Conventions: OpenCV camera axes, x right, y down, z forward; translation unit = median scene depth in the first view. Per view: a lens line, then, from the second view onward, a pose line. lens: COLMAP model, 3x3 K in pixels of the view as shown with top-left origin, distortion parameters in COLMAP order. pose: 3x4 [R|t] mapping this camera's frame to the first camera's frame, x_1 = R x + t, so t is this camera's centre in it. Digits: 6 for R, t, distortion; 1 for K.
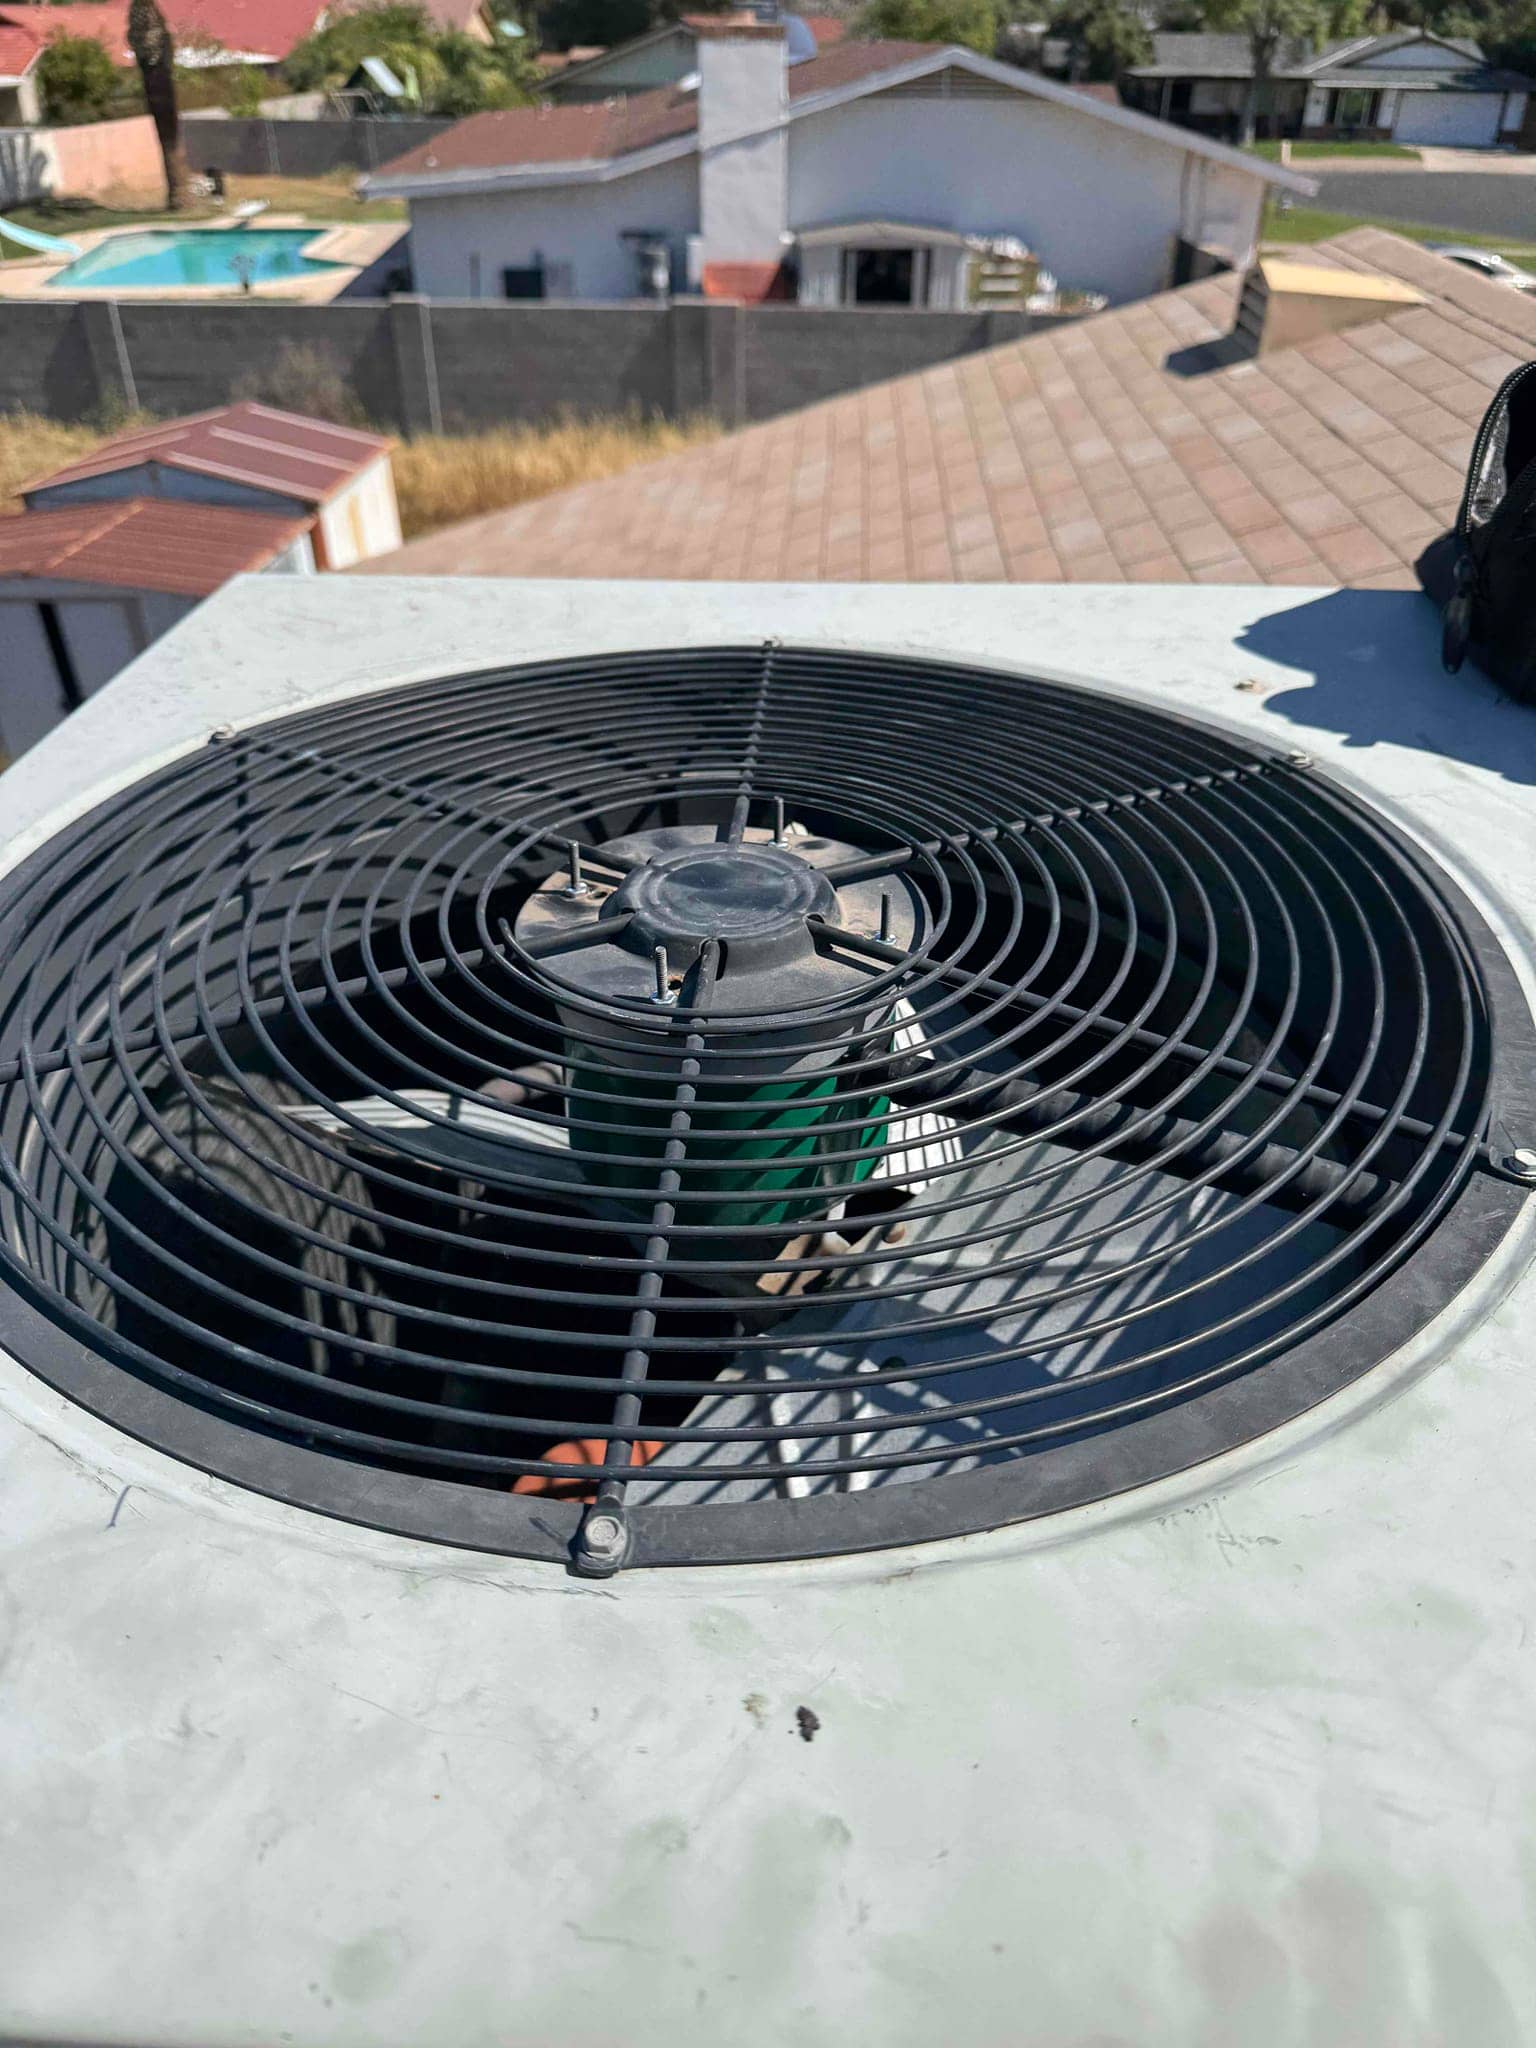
lens RADIAL K [[1480.7, 0, 768.0], [0, 1480.7, 1024.0], [0, 0, 1]] dist [-0.008950, -0.002298]
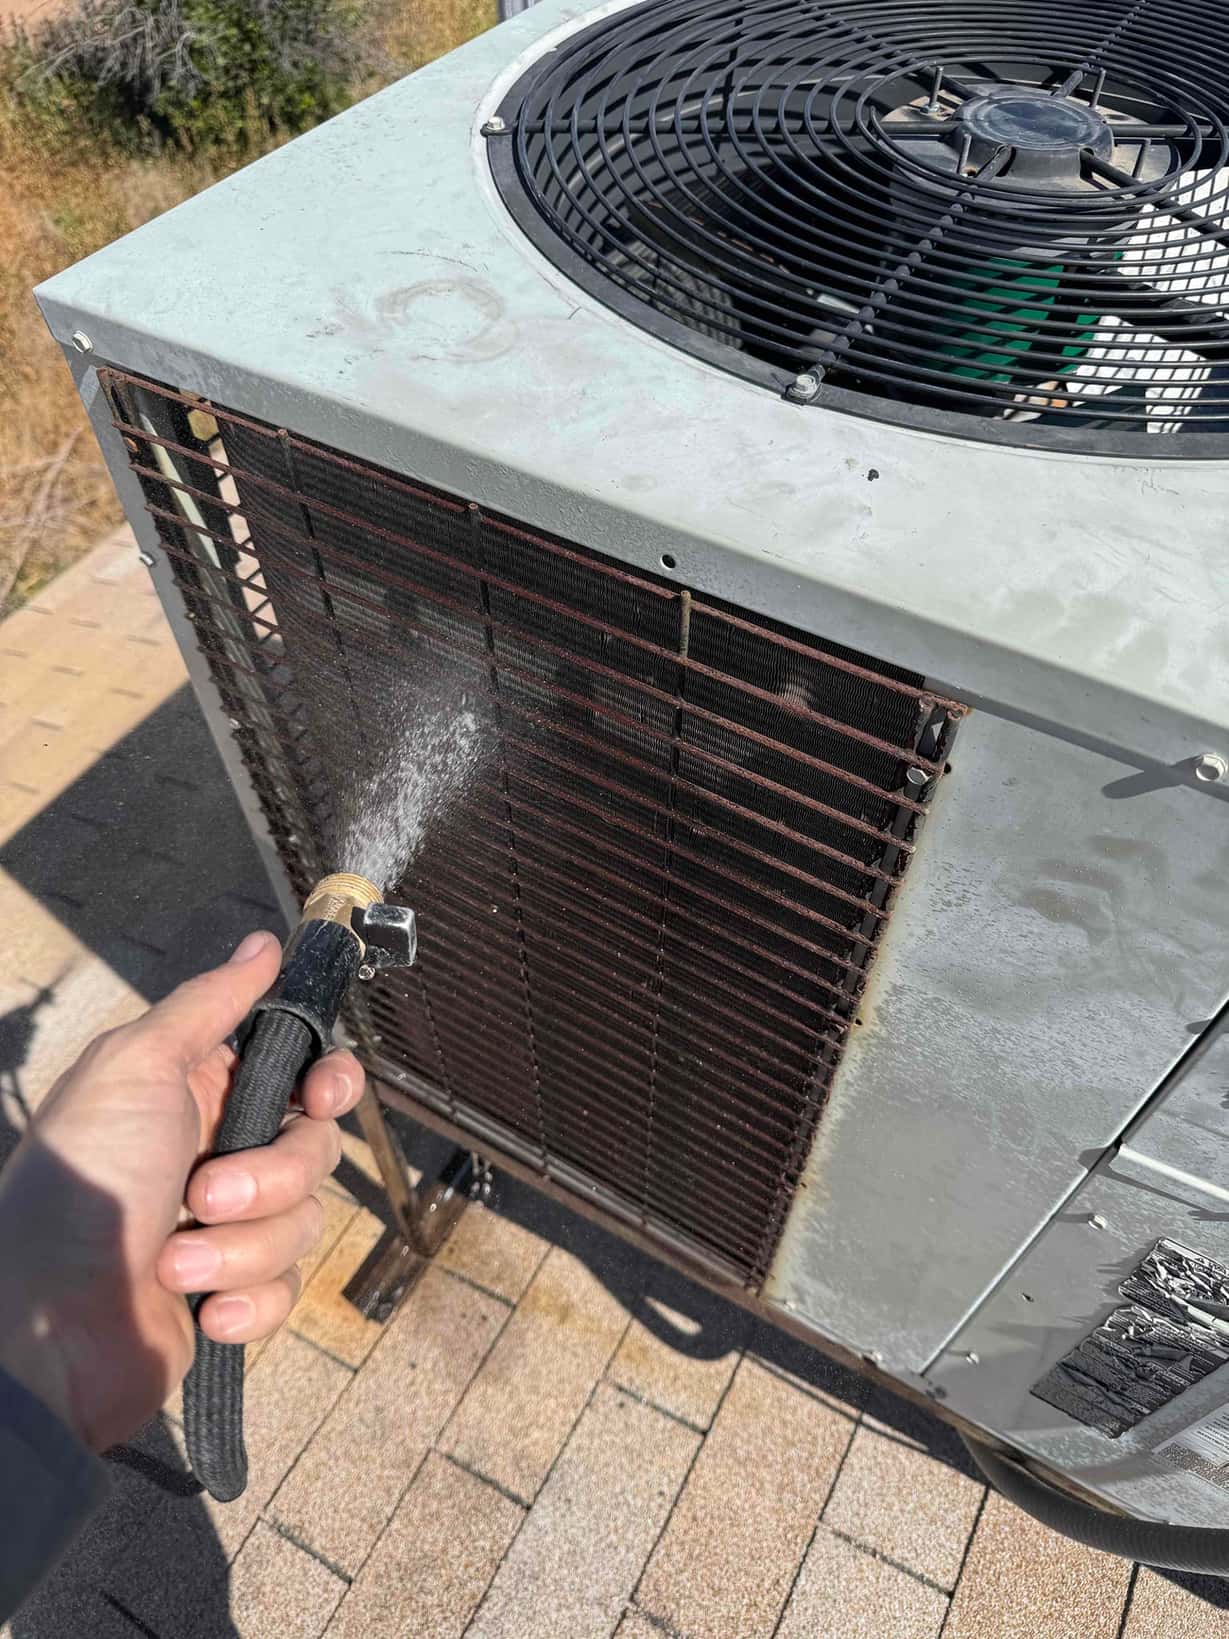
lens RADIAL K [[1185.0, 0, 614.5], [0, 1185.0, 819.5], [0, 0, 1]] dist [-0.008950, -0.002298]
pose [[0.895069, 0.348986, -0.277598, 0.164057], [-0.244957, 0.904974, 0.347876, 0.226213], [0.372623, -0.243373, 0.895501, -0.323648]]
